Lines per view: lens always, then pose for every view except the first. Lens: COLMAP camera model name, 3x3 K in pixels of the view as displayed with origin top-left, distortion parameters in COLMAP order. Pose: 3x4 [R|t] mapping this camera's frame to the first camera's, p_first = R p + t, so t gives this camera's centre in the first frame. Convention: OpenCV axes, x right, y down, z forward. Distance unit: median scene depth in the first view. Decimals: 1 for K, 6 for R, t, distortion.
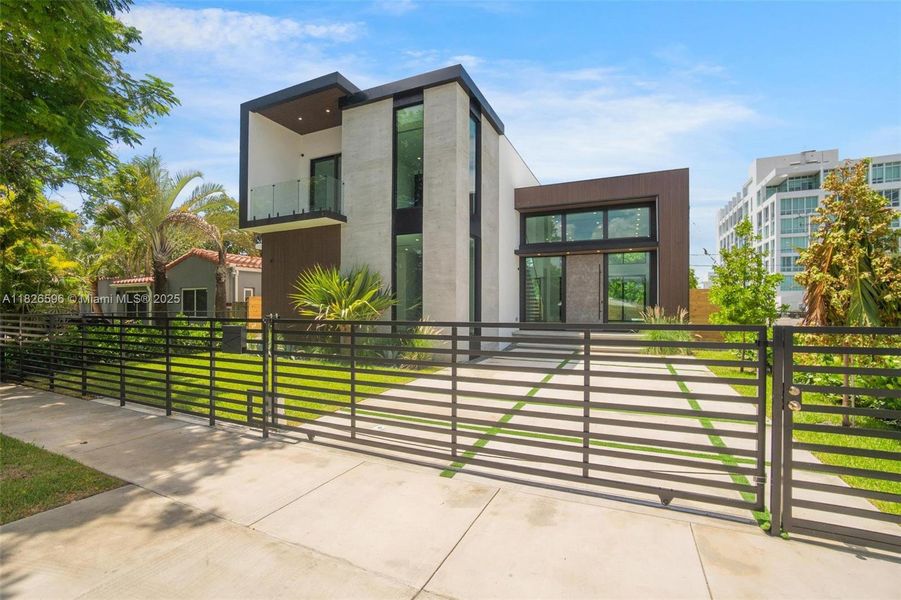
lens RADIAL K [[411.3, 0, 434.6], [0, 411.3, 312.6], [0, 0, 1]] dist [-0.069230, 0.025160]
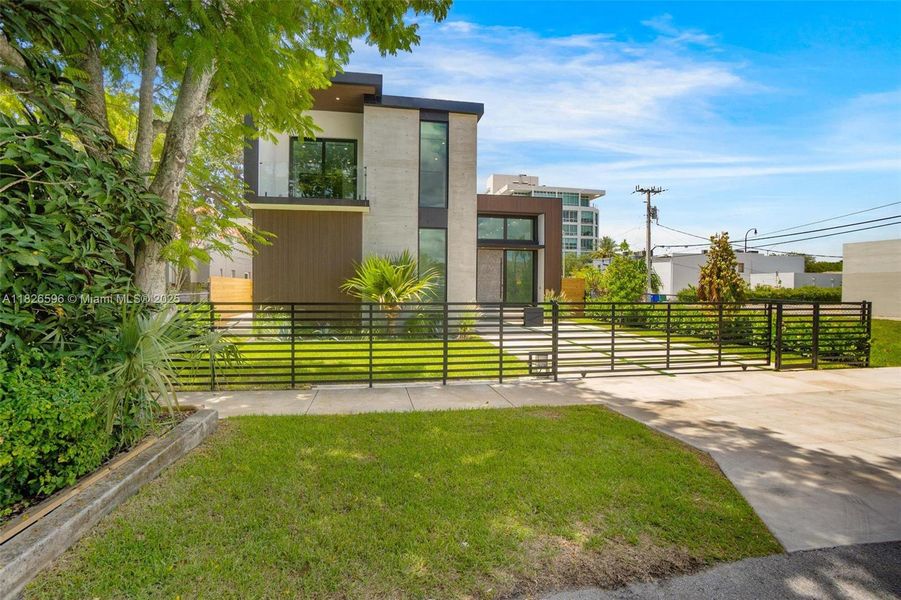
lens RADIAL K [[398.8, 0, 446.4], [0, 398.8, 300.8], [0, 0, 1]] dist [-0.064908, 0.022280]
pose [[0.818288, -0.012683, 0.574668, -0.844863], [-0.002522, 0.999668, 0.025653, -0.013433], [-0.574802, -0.022441, 0.817985, 0.016476]]
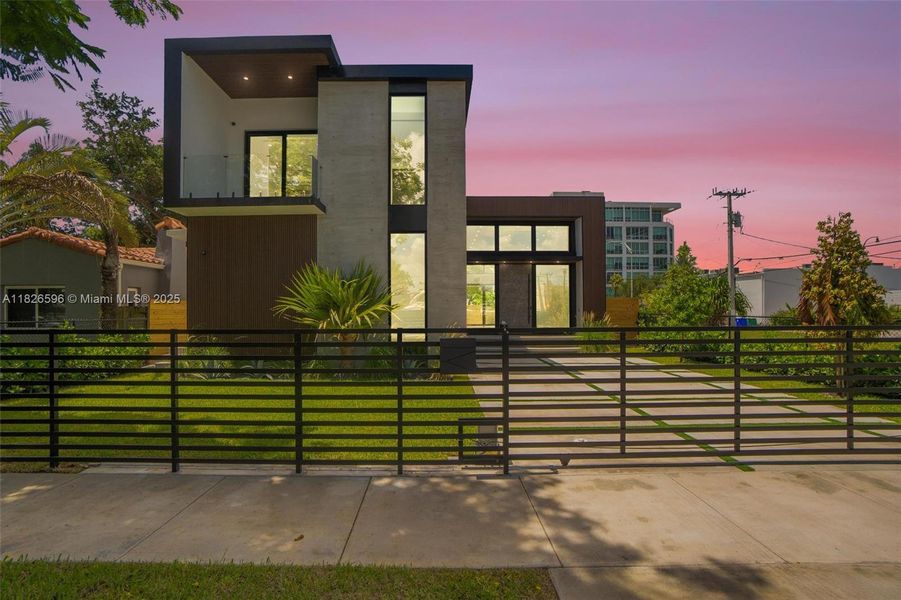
lens RADIAL K [[409.7, 0, 447.1], [0, 409.7, 316.3], [0, 0, 1]] dist [-0.068755, 0.027594]
pose [[0.897117, -0.005996, 0.441751, -0.465877], [0.007916, 0.999966, -0.002501, -0.003171], [-0.441721, 0.005741, 0.897134, 0.169593]]
